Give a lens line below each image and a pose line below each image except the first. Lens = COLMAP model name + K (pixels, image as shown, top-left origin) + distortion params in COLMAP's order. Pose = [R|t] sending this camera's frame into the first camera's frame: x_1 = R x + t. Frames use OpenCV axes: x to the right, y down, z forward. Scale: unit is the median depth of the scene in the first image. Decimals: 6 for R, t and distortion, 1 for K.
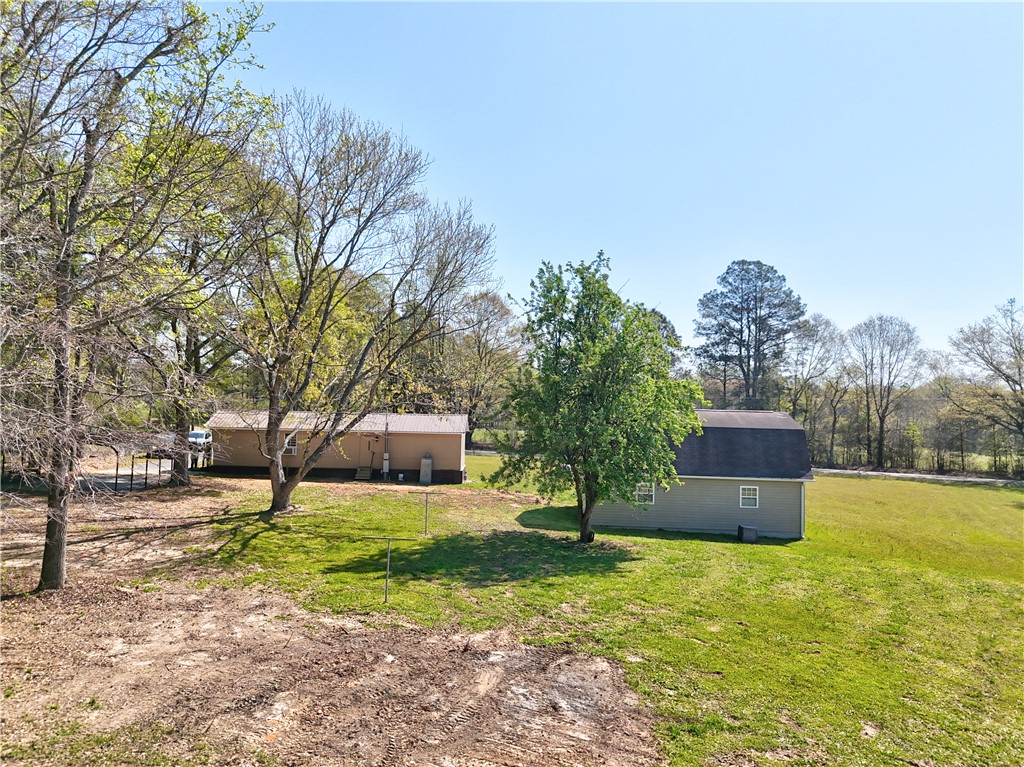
lens RADIAL K [[742.3, 0, 517.7], [0, 742.3, 381.9], [0, 0, 1]] dist [0.097248, -0.107951]
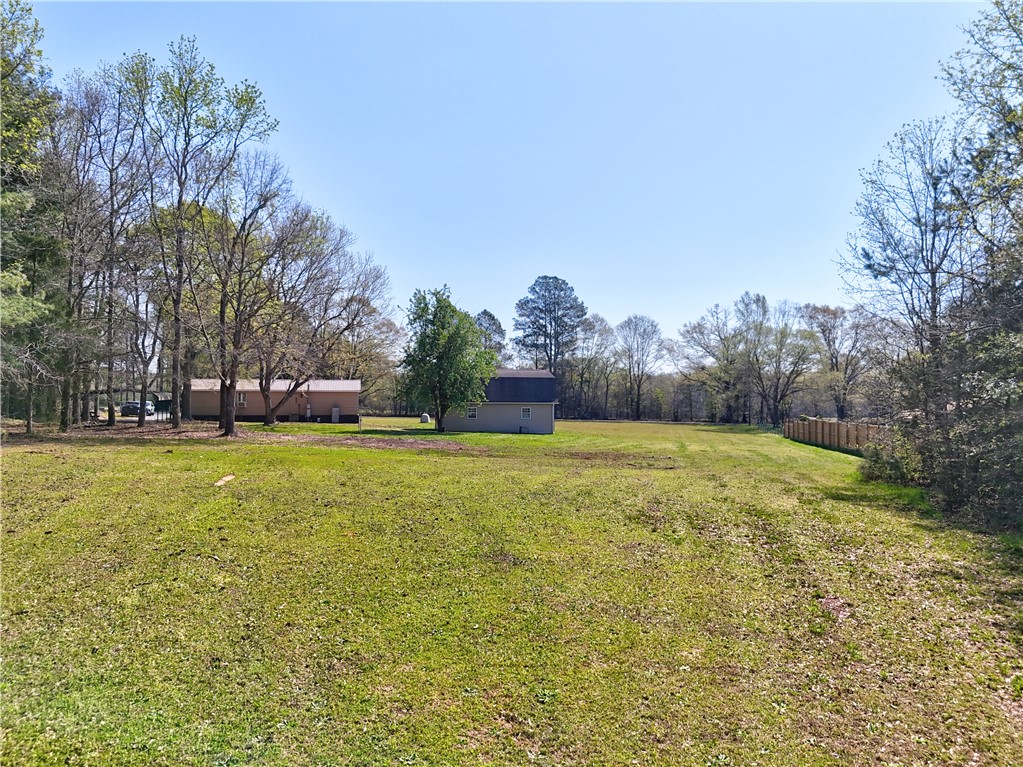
lens RADIAL K [[741.6, 0, 517.2], [0, 741.6, 381.9], [0, 0, 1]] dist [0.097248, -0.107951]
pose [[0.978614, -0.018352, 0.204887, -0.043785], [0.017446, 0.999828, 0.006227, 0.029329], [-0.204966, -0.002520, 0.978766, -0.380221]]
